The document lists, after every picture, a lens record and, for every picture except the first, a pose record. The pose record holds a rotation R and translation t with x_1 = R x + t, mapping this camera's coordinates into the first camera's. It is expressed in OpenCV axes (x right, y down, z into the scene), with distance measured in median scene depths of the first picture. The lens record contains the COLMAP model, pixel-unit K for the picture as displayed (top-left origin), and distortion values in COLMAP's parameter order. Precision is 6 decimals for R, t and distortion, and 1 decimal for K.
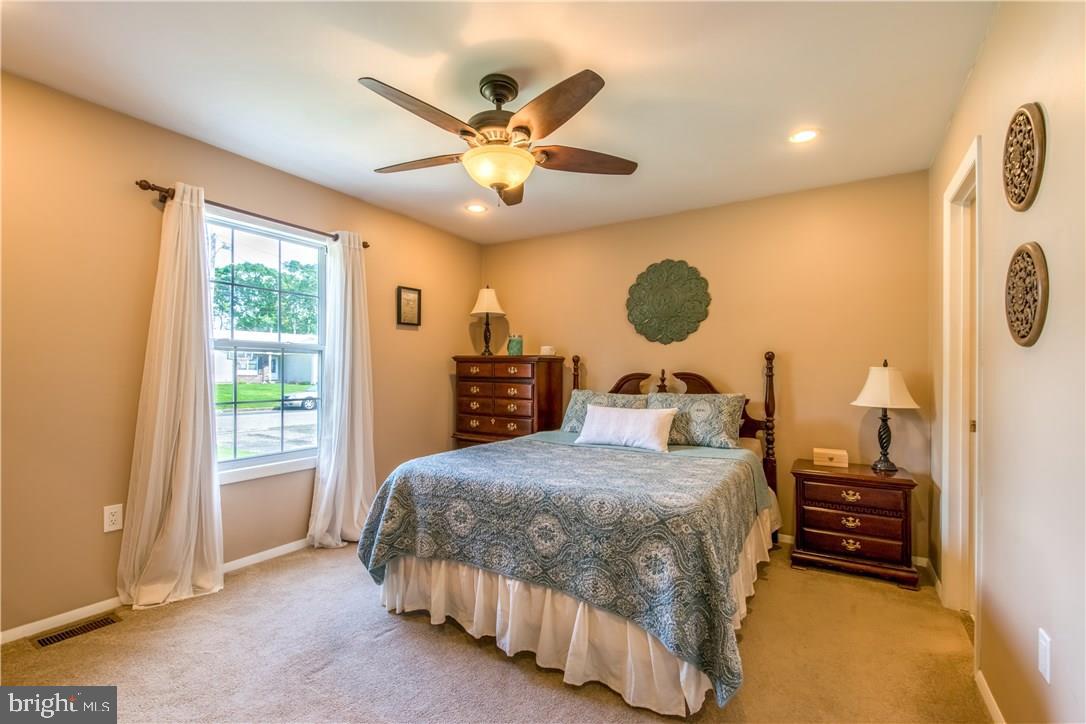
lens RADIAL K [[478.5, 0, 541.0], [0, 478.5, 375.0], [0, 0, 1]] dist [0.030618, -0.019508]
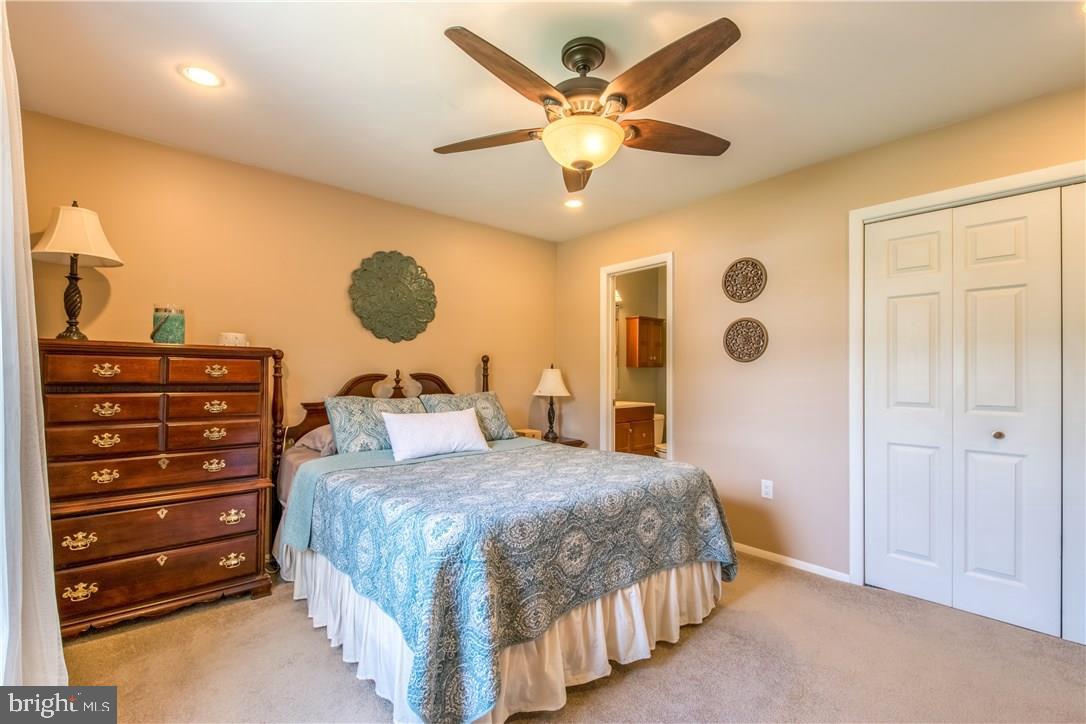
lens RADIAL K [[478.5, 0, 541.0], [0, 478.5, 375.0], [0, 0, 1]] dist [0.030618, -0.019508]
pose [[0.298517, -0.008770, 0.954364, -0.703830], [0.005349, 0.999957, 0.007516, -0.009059], [-0.954389, 0.002861, 0.298551, 0.592214]]
